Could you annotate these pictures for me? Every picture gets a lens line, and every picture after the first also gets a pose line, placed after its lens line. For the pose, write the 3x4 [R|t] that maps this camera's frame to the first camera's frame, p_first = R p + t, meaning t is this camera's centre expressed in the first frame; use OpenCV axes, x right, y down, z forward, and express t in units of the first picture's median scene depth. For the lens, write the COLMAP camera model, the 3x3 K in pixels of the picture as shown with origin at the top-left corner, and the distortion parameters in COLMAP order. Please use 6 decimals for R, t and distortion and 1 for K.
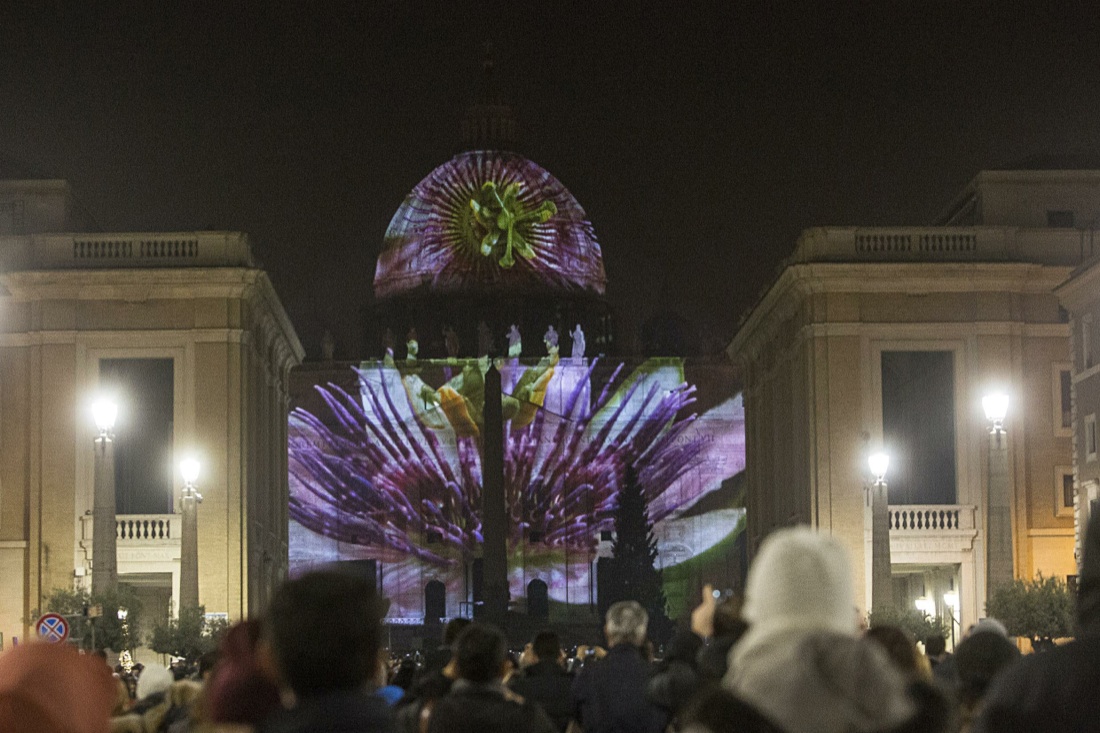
lens RADIAL K [[2949.7, 0, 550.0], [0, 2949.7, 366.5], [0, 0, 1]] dist [-0.082282, -0.049717]
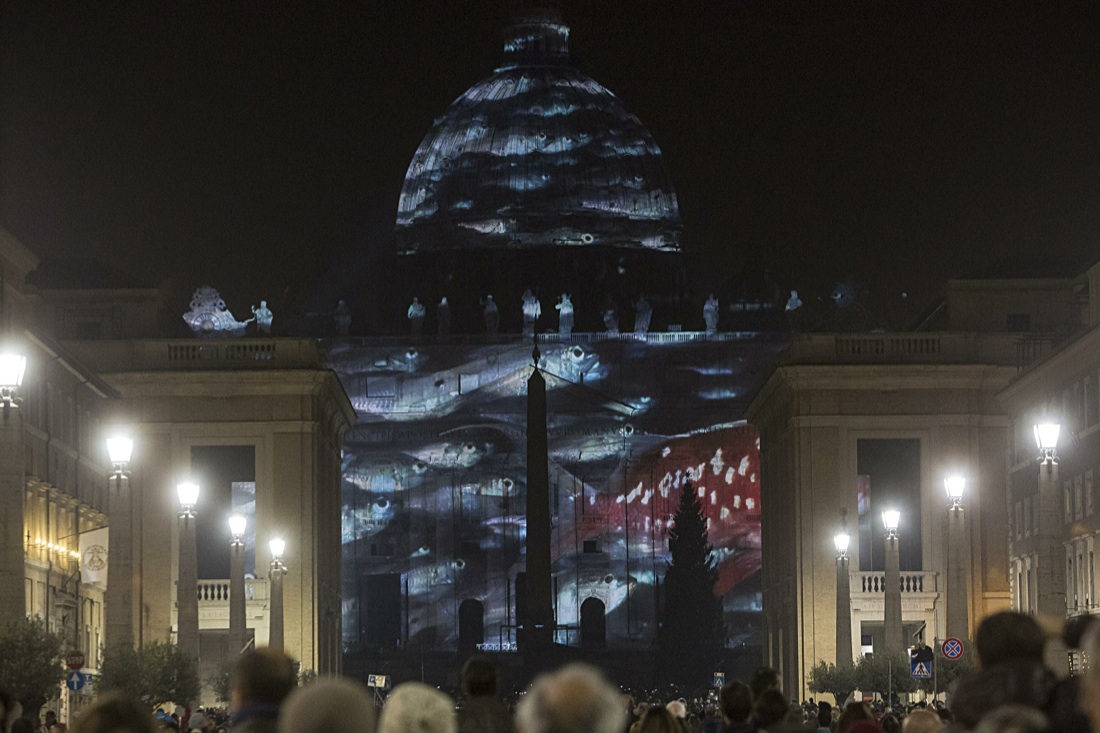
lens RADIAL K [[4081.3, 0, 550.3], [0, 4081.3, 330.9], [0, 0, 1]] dist [0.184171, 3.195038]
pose [[0.999825, -0.000951, -0.018668, 0.020690], [0.001167, 0.999933, 0.011556, -0.067444], [0.018656, -0.011576, 0.999759, -0.628965]]
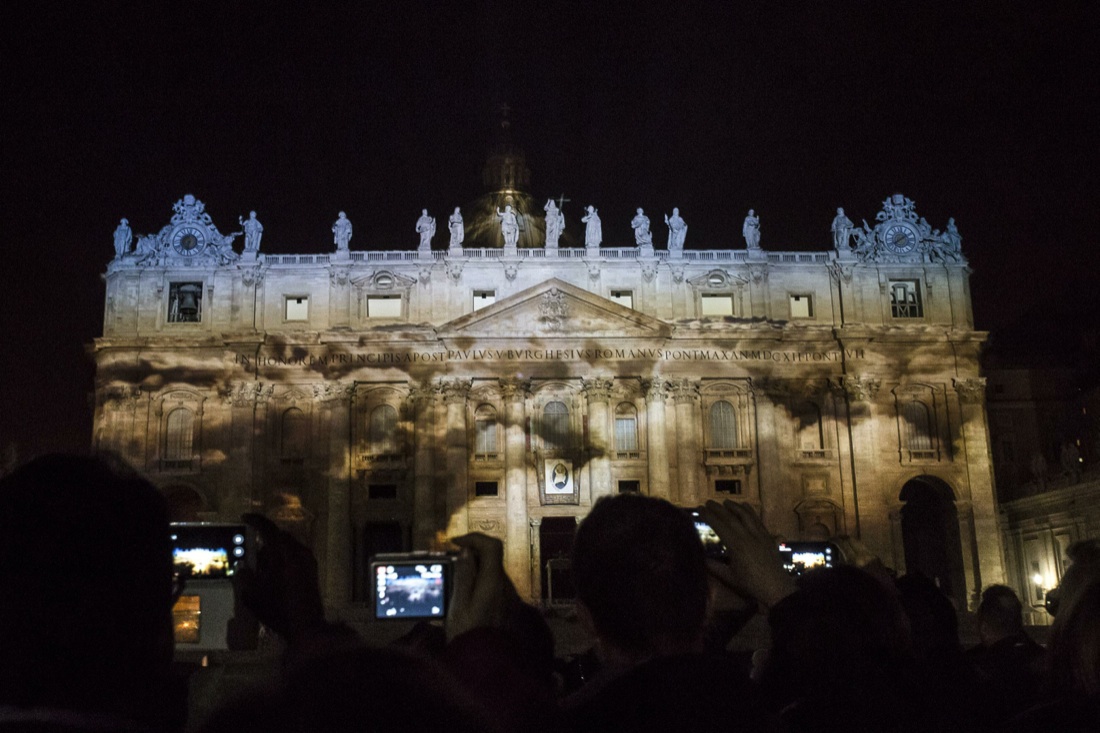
lens RADIAL K [[1179.3, 0, 522.6], [0, 1179.3, 369.6], [0, 0, 1]] dist [0.024627, 0.011099]
pose [[0.999112, 0.003597, 0.041975, -0.169363], [0.002182, 0.990592, -0.136831, 0.273314], [-0.042073, 0.136801, 0.989705, 2.836535]]
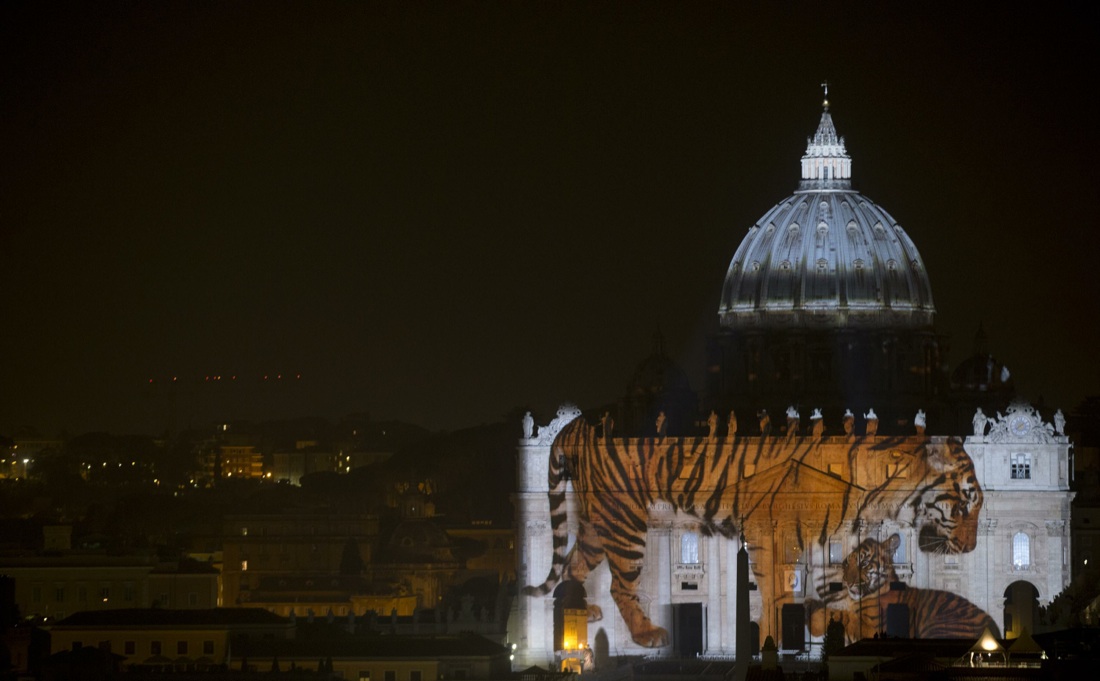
lens RADIAL K [[4359.2, 0, 550.9], [0, 4359.2, 306.6], [0, 0, 1]] dist [0.454084, 0.560857]
pose [[0.992144, 0.004131, -0.125031, 0.408111], [0.003362, 0.998213, 0.059658, -0.645938], [0.125054, -0.059609, 0.990358, -3.063669]]
